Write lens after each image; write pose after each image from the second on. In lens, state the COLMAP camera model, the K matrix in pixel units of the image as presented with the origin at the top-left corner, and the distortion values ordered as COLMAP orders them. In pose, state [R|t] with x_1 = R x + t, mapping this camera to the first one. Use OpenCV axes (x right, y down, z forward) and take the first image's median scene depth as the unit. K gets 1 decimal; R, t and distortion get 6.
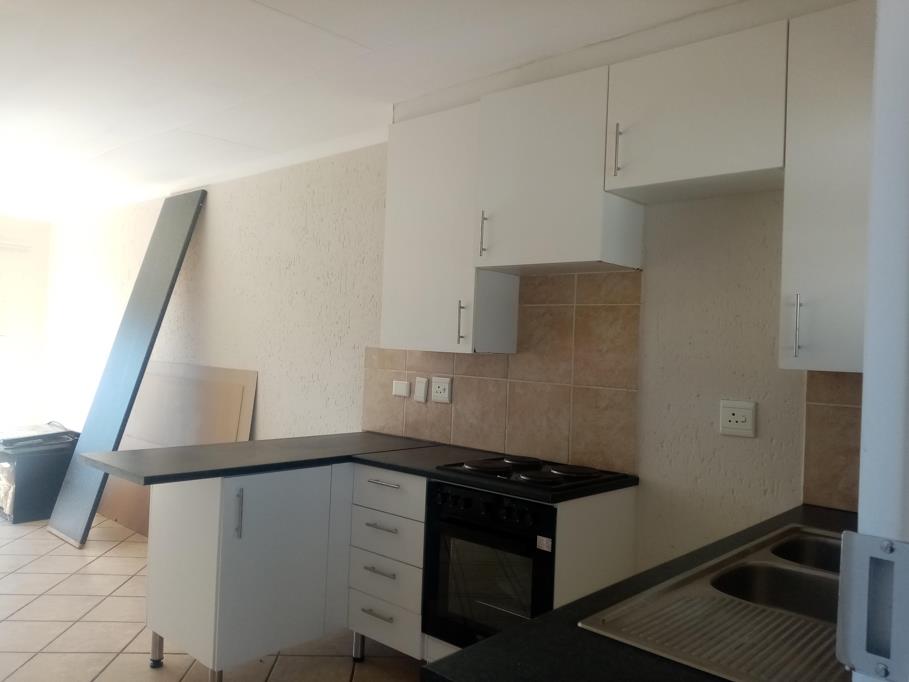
lens RADIAL K [[701.5, 0, 454.5], [0, 701.5, 341.0], [0, 0, 1]] dist [0.009471, -0.056871]
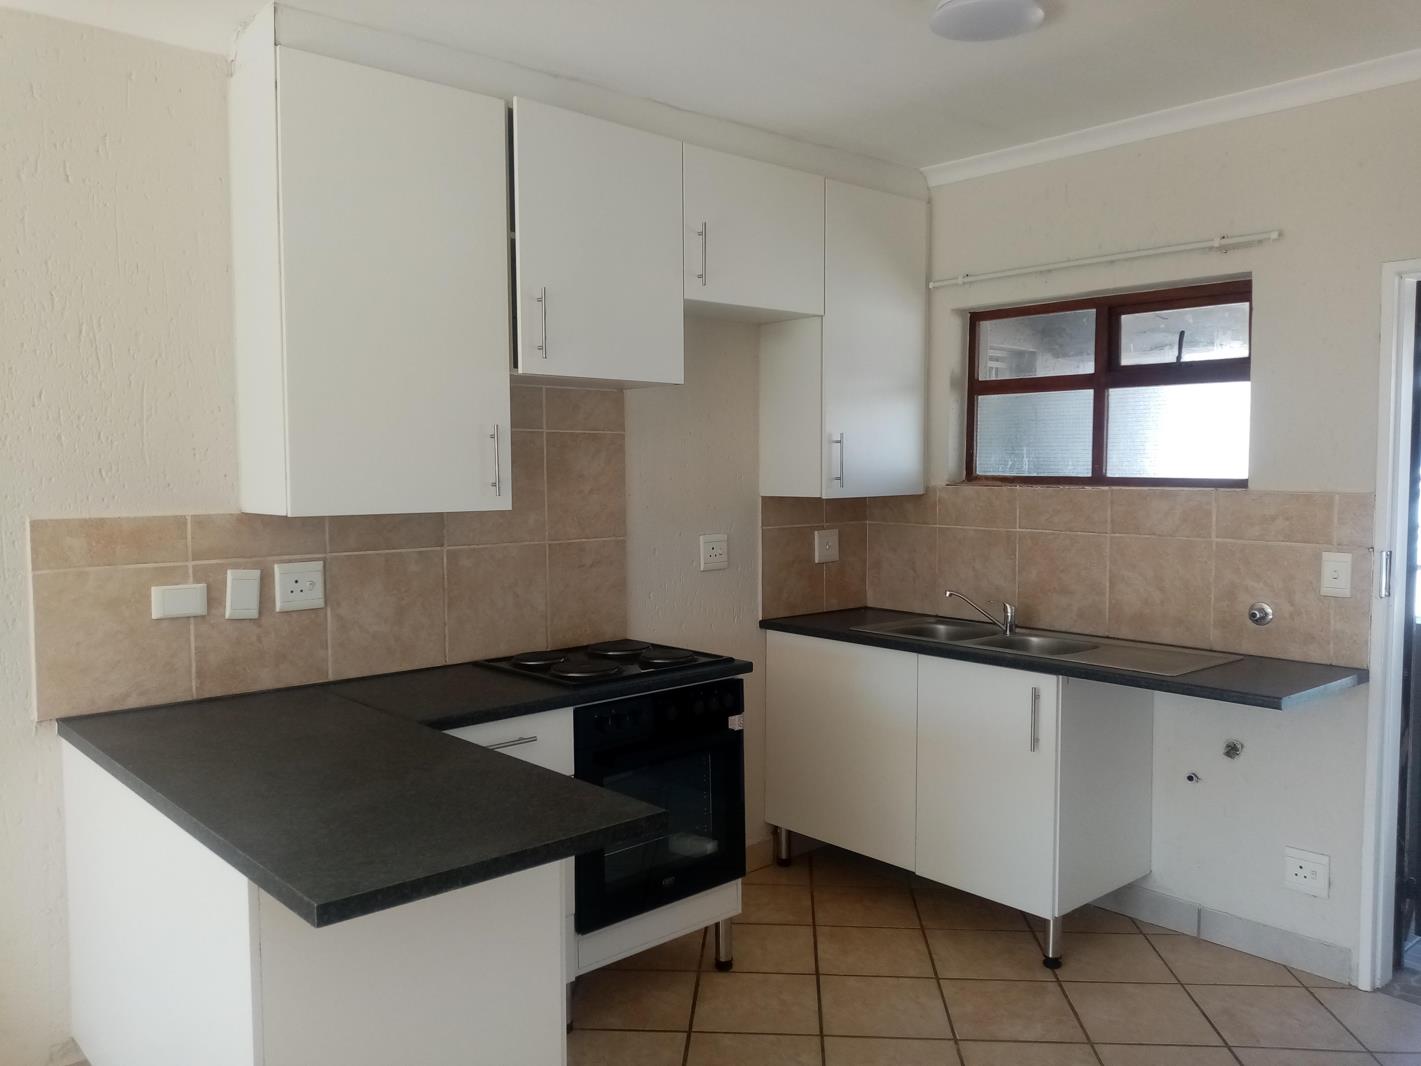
lens RADIAL K [[1096.6, 0, 710.5], [0, 1096.6, 533.0], [0, 0, 1]] dist [0.009471, -0.056871]
pose [[0.106025, -0.104467, 0.988861, -0.933848], [0.003998, 0.994503, 0.104635, -0.064332], [-0.994355, -0.007140, 0.105860, 0.711666]]
